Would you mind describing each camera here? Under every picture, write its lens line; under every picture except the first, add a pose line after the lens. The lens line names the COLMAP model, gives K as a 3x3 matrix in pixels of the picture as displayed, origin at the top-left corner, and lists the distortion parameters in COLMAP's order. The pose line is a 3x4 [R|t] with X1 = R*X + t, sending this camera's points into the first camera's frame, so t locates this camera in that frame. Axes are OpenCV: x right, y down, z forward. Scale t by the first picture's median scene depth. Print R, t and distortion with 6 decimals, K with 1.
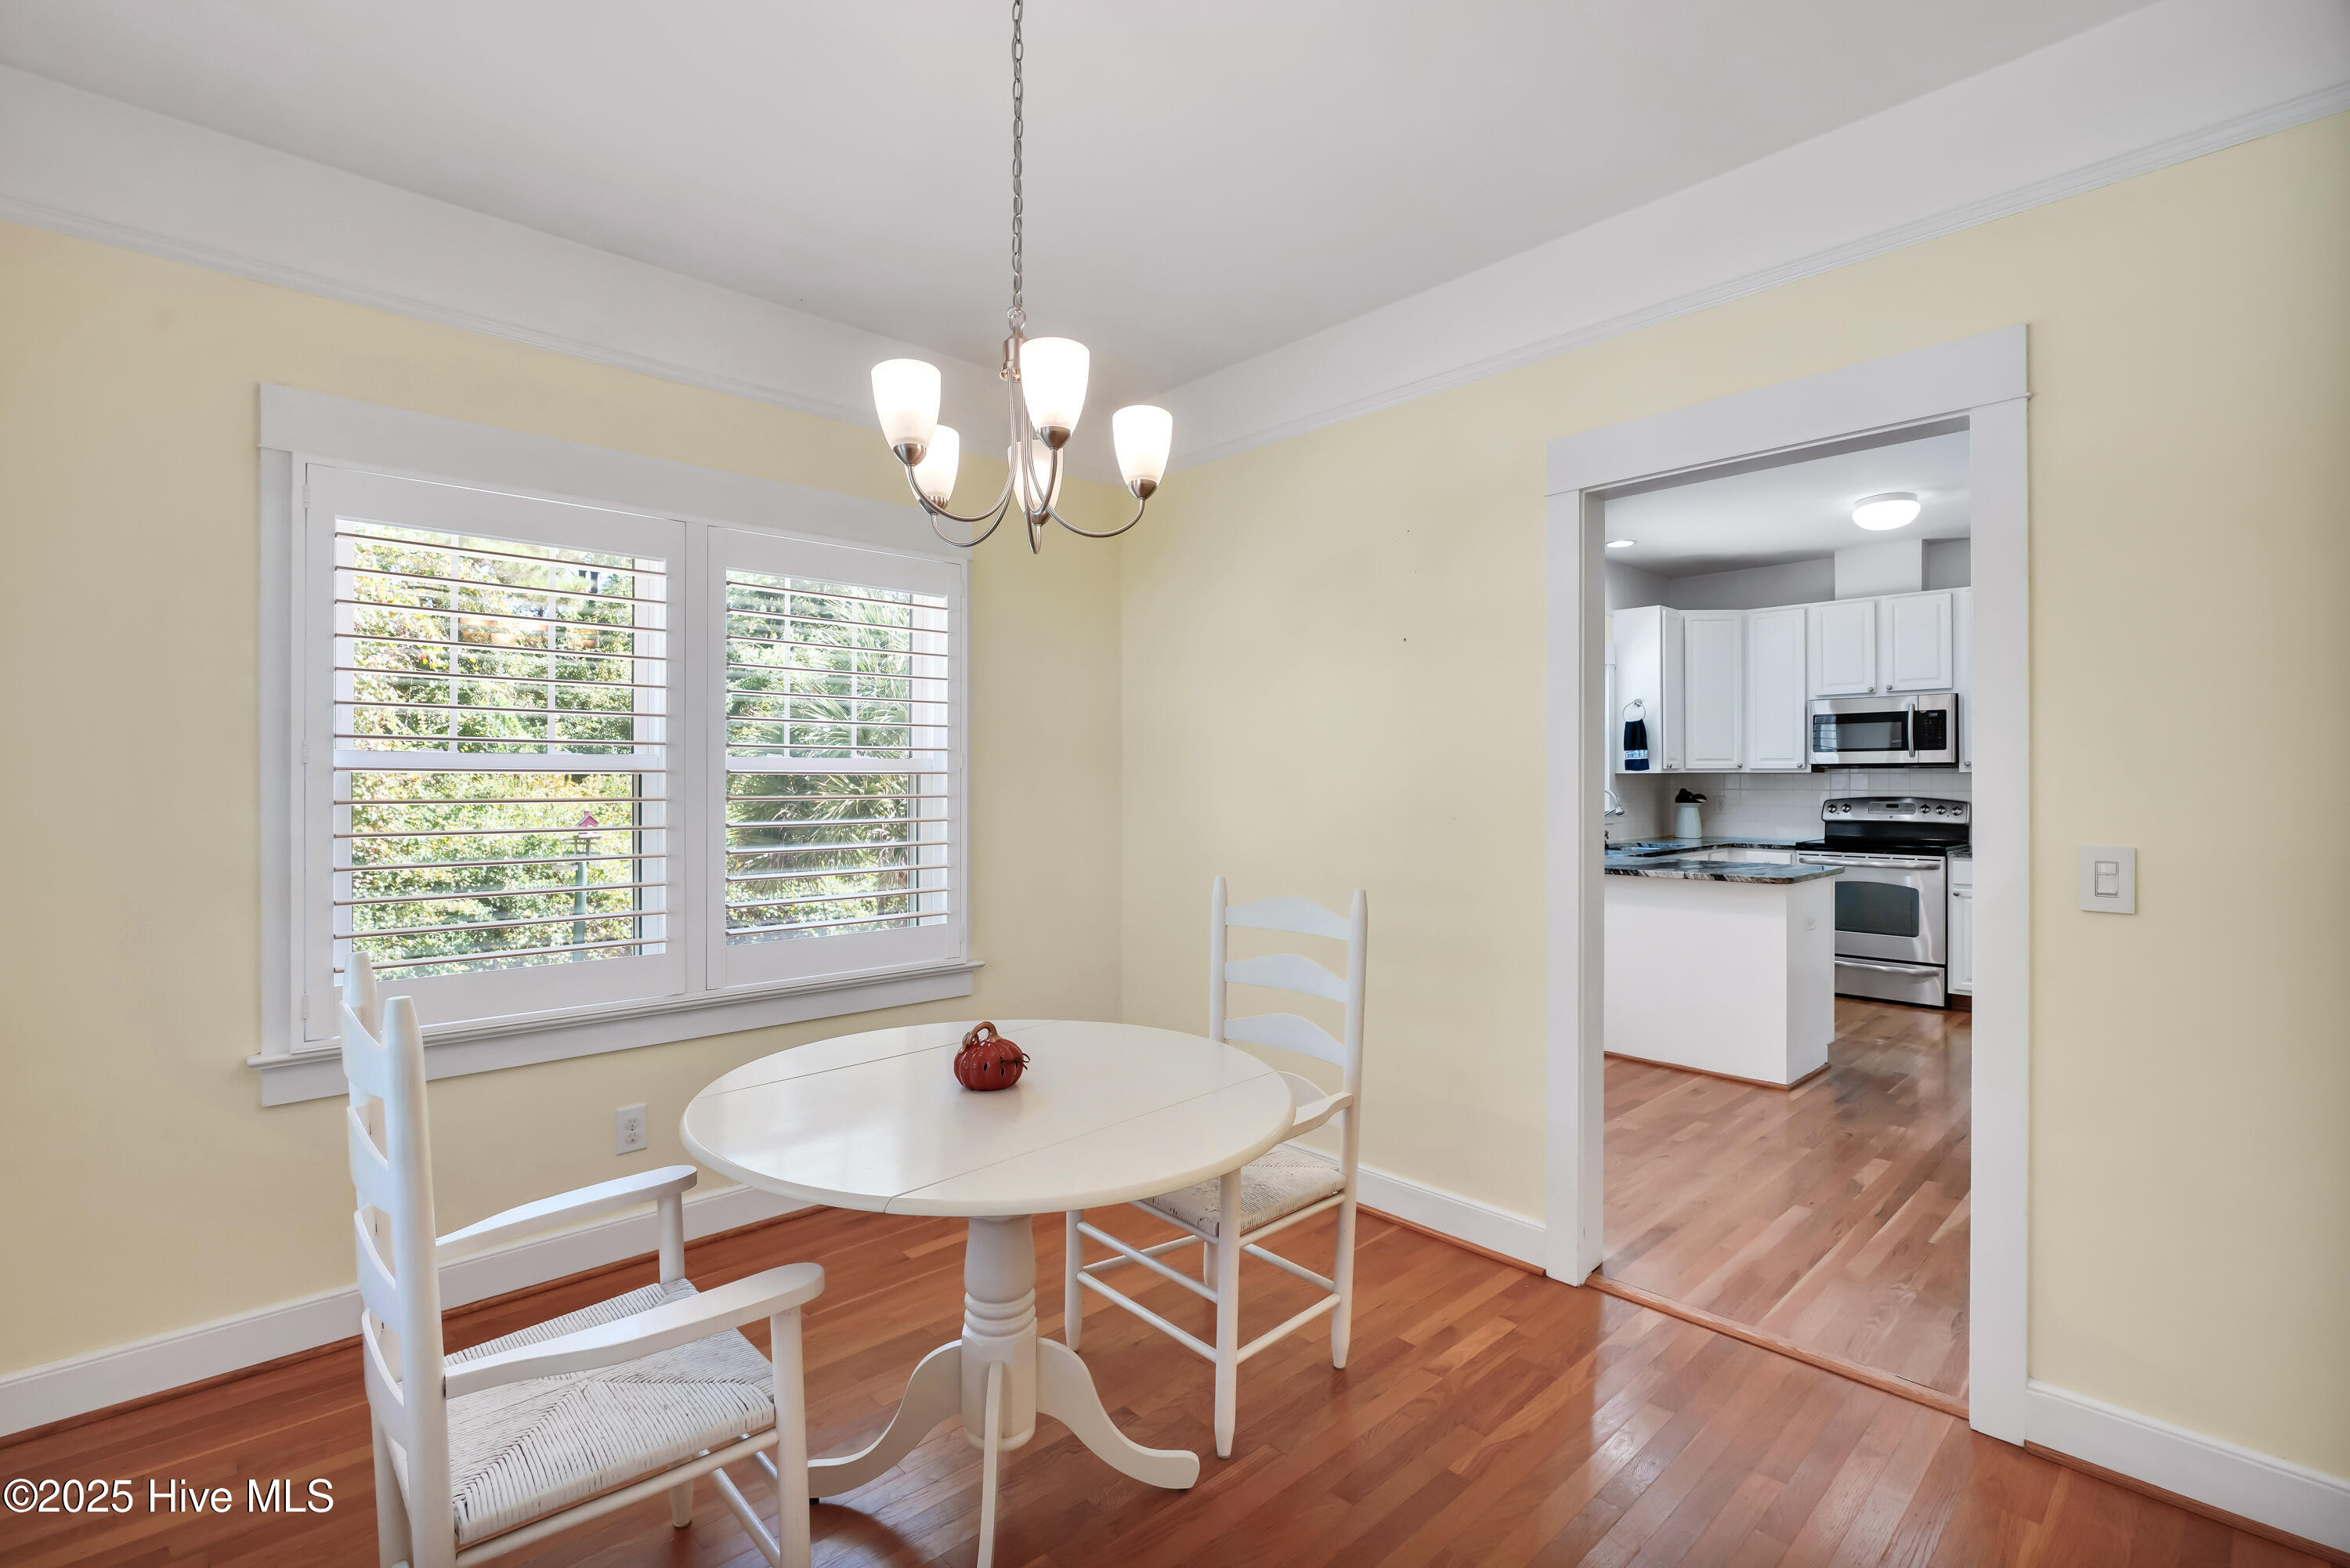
lens RADIAL K [[1039.6, 0, 1176.4], [0, 1039.6, 789.5], [0, 0, 1]] dist [0.001737, 0.000308]
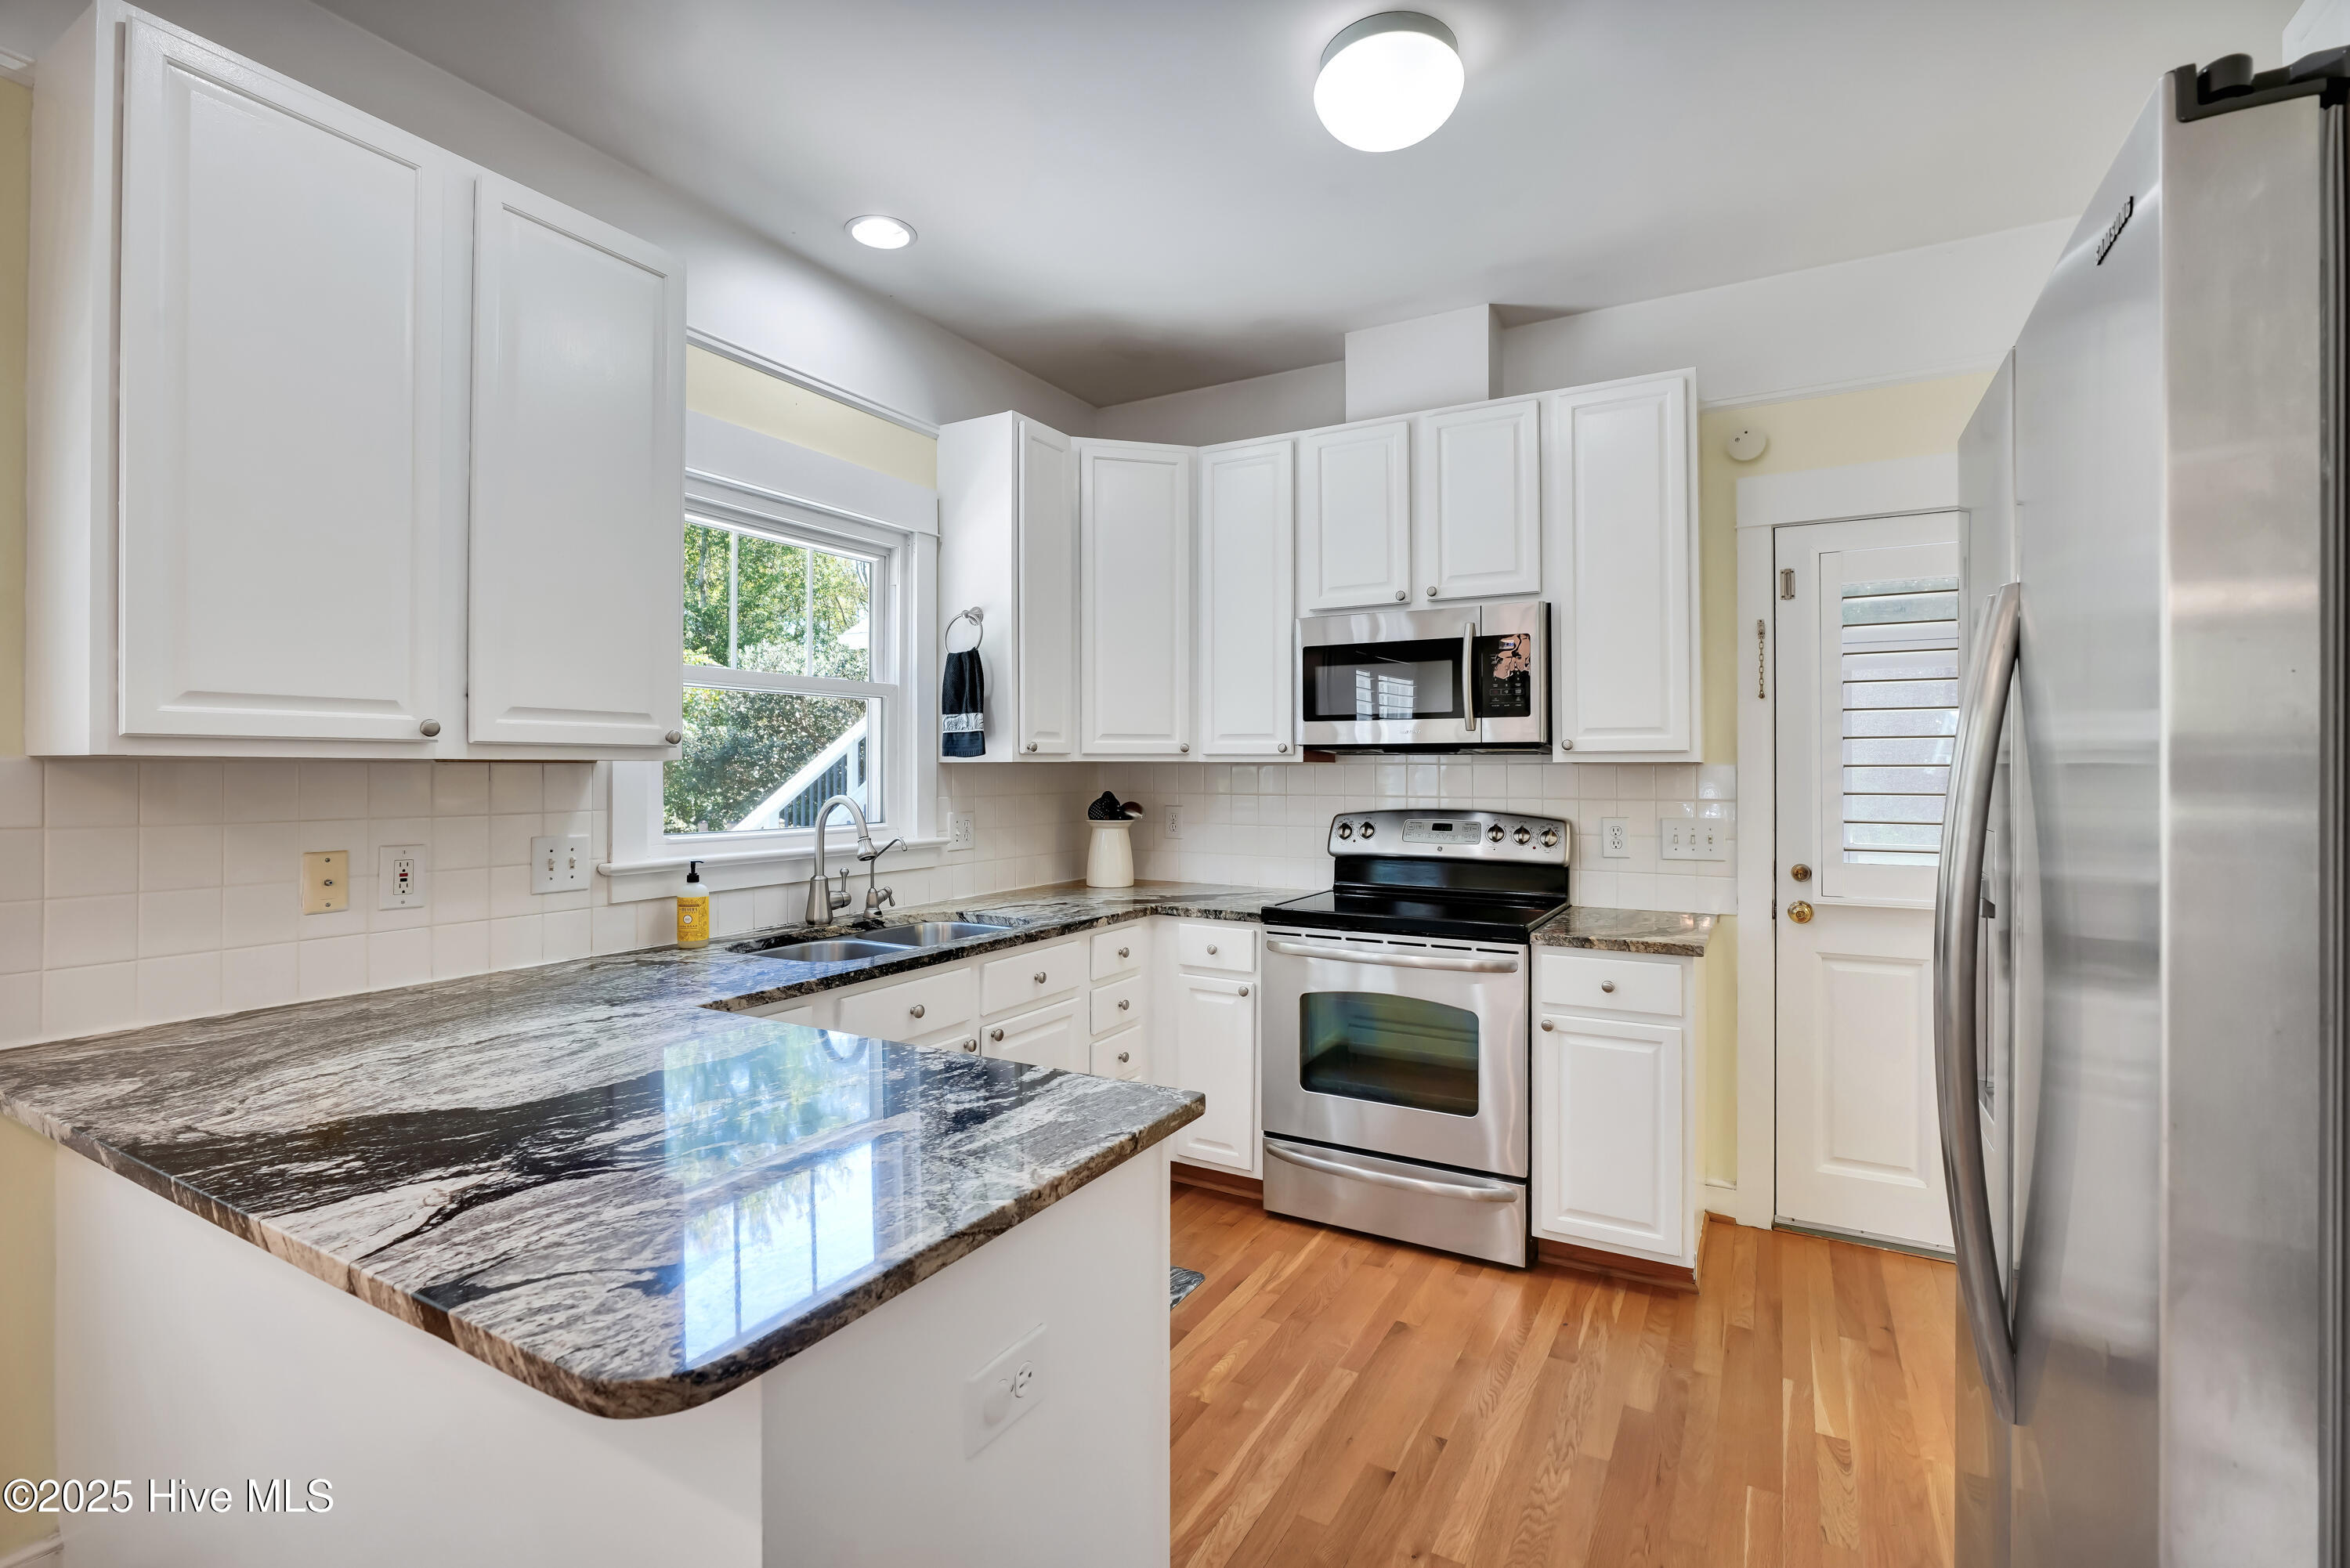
lens RADIAL K [[1080.3, 0, 1126.7], [0, 1080.3, 781.8], [0, 0, 1]] dist [-0.001024, 0.000388]
pose [[0.963726, -0.001466, 0.266888, 0.400414], [0.000572, 0.999994, 0.003429, -0.009031], [-0.266892, -0.003152, 0.963721, 0.533281]]
